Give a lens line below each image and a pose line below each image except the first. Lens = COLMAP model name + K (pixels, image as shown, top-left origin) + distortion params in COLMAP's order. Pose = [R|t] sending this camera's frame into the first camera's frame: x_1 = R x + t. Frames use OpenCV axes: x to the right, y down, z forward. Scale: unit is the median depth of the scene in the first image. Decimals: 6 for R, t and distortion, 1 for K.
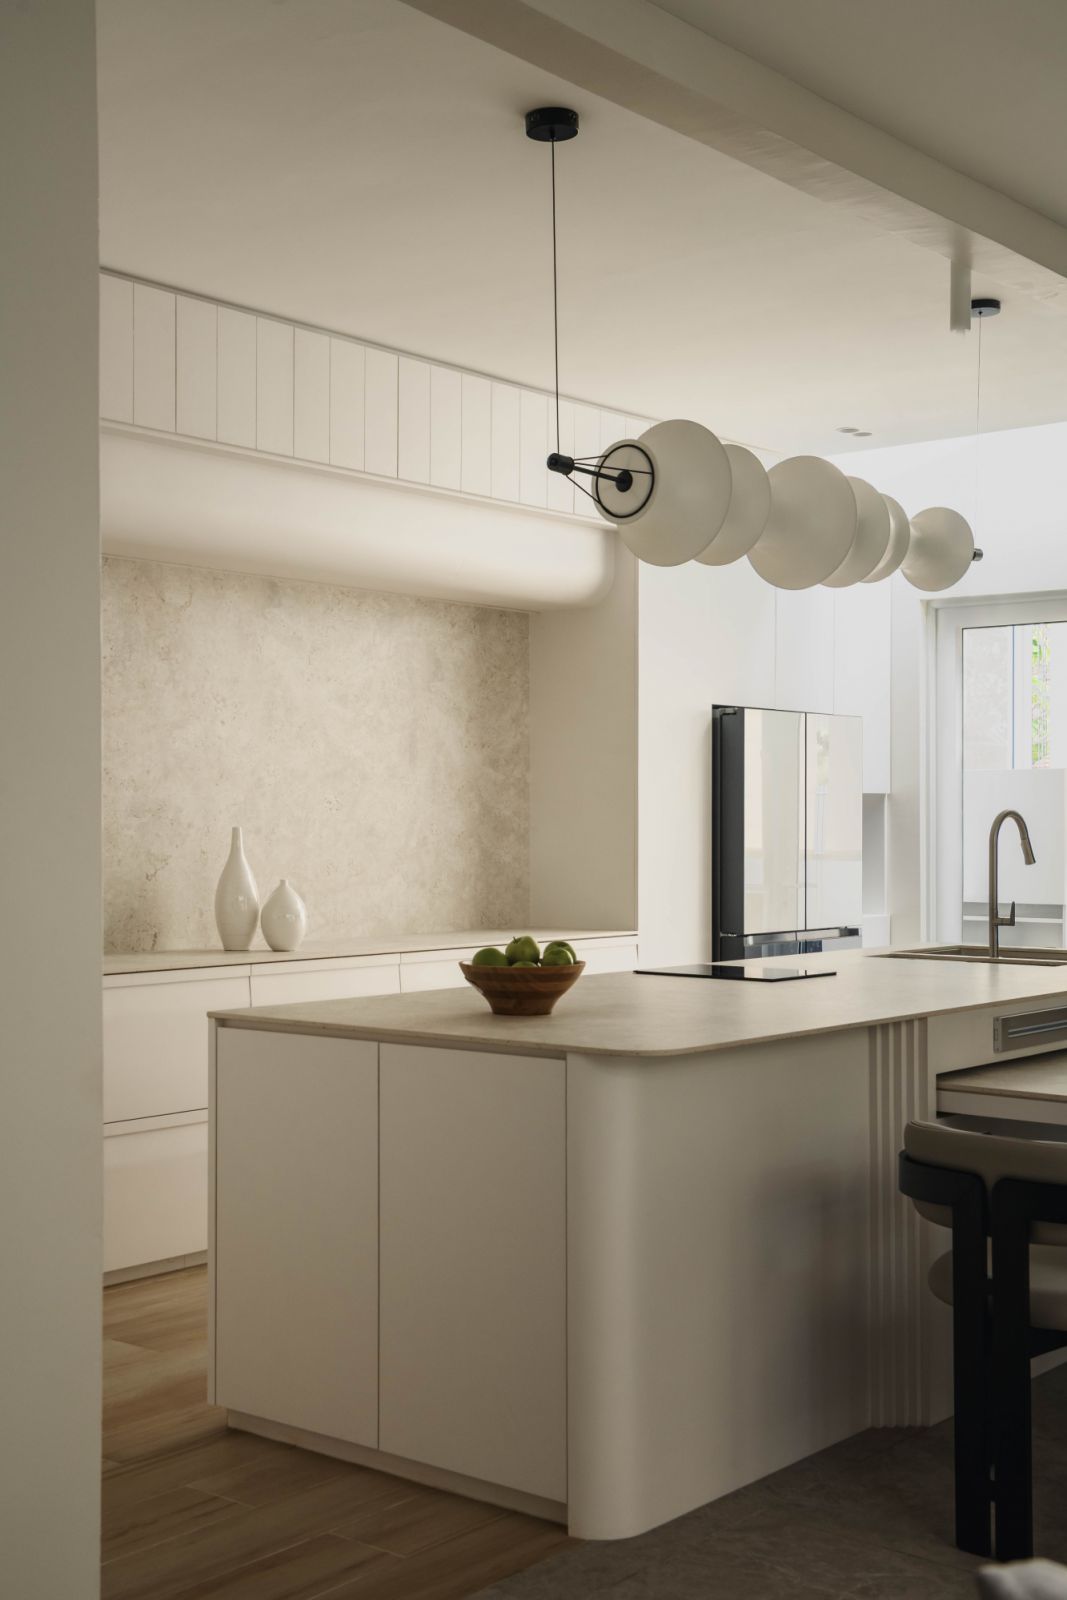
lens RADIAL K [[1955.2, 0, 533.7], [0, 1955.2, 803.1], [0, 0, 1]] dist [0.088968, 0.000000]
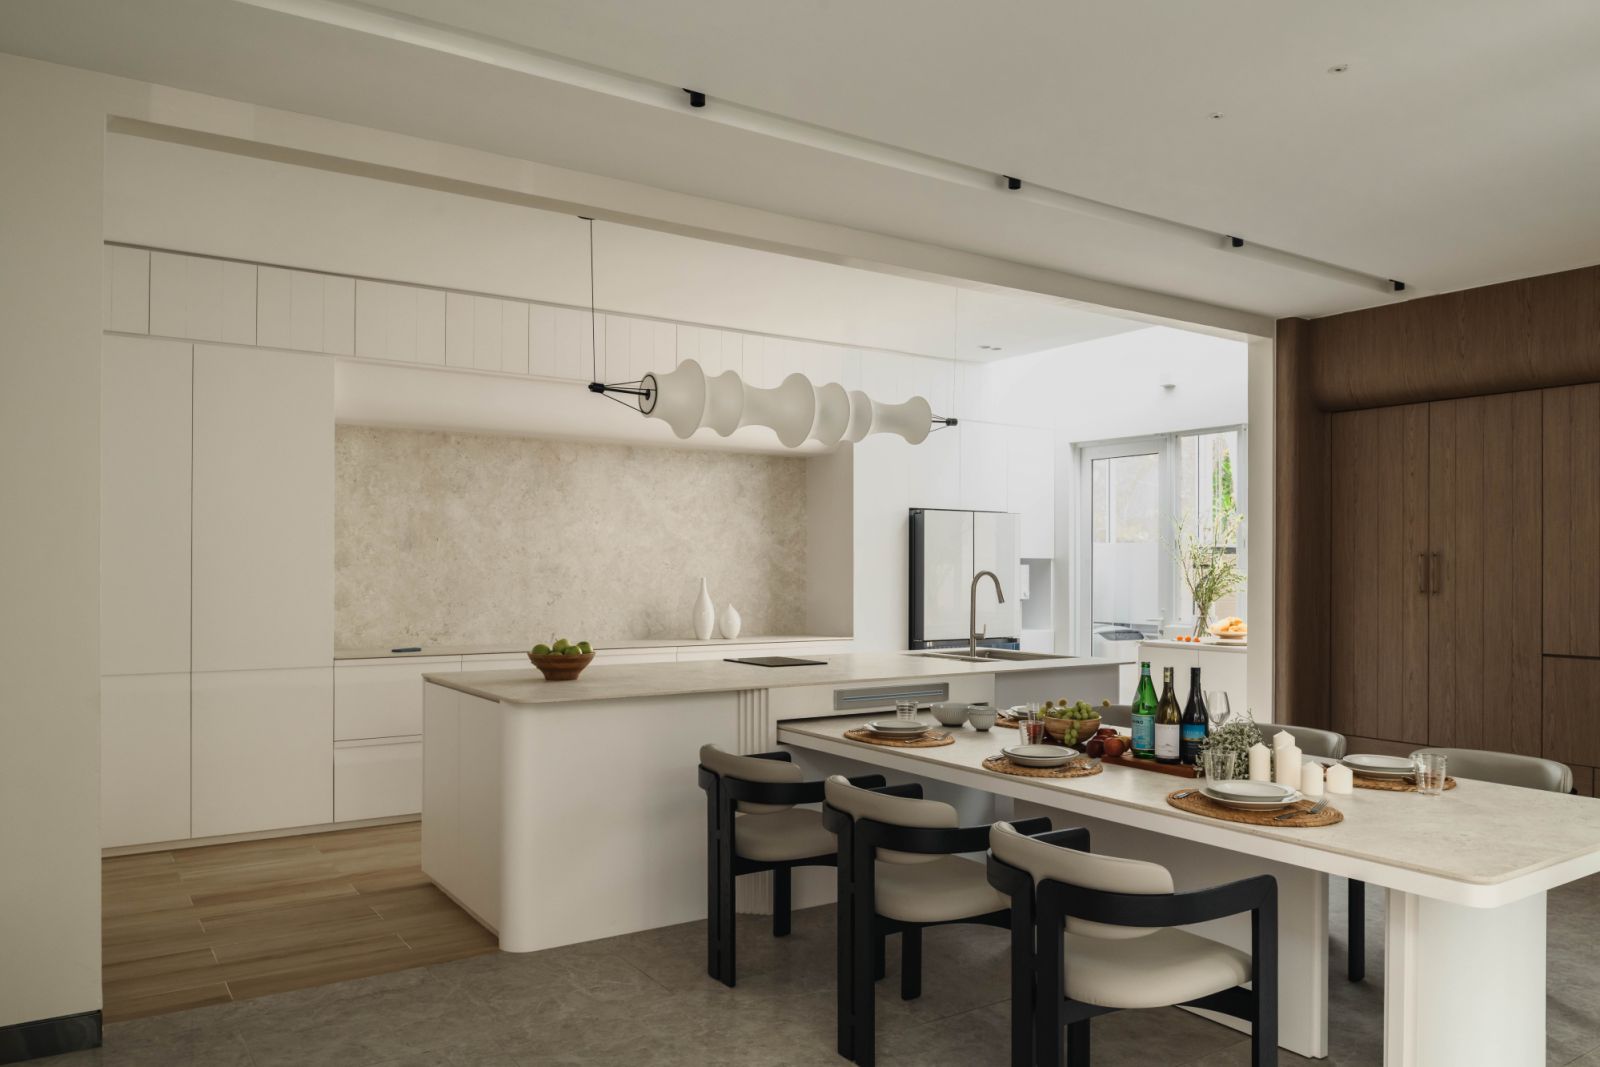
lens RADIAL K [[1136.6, 0, 799.9], [0, 1136.6, 542.6], [0, 0, 1]] dist [0.002824, 0.000015]
pose [[0.955928, -0.003716, -0.293577, 0.349649], [-0.000575, 0.999894, -0.014525, -0.005780], [0.293600, 0.014054, 0.955825, 0.010078]]
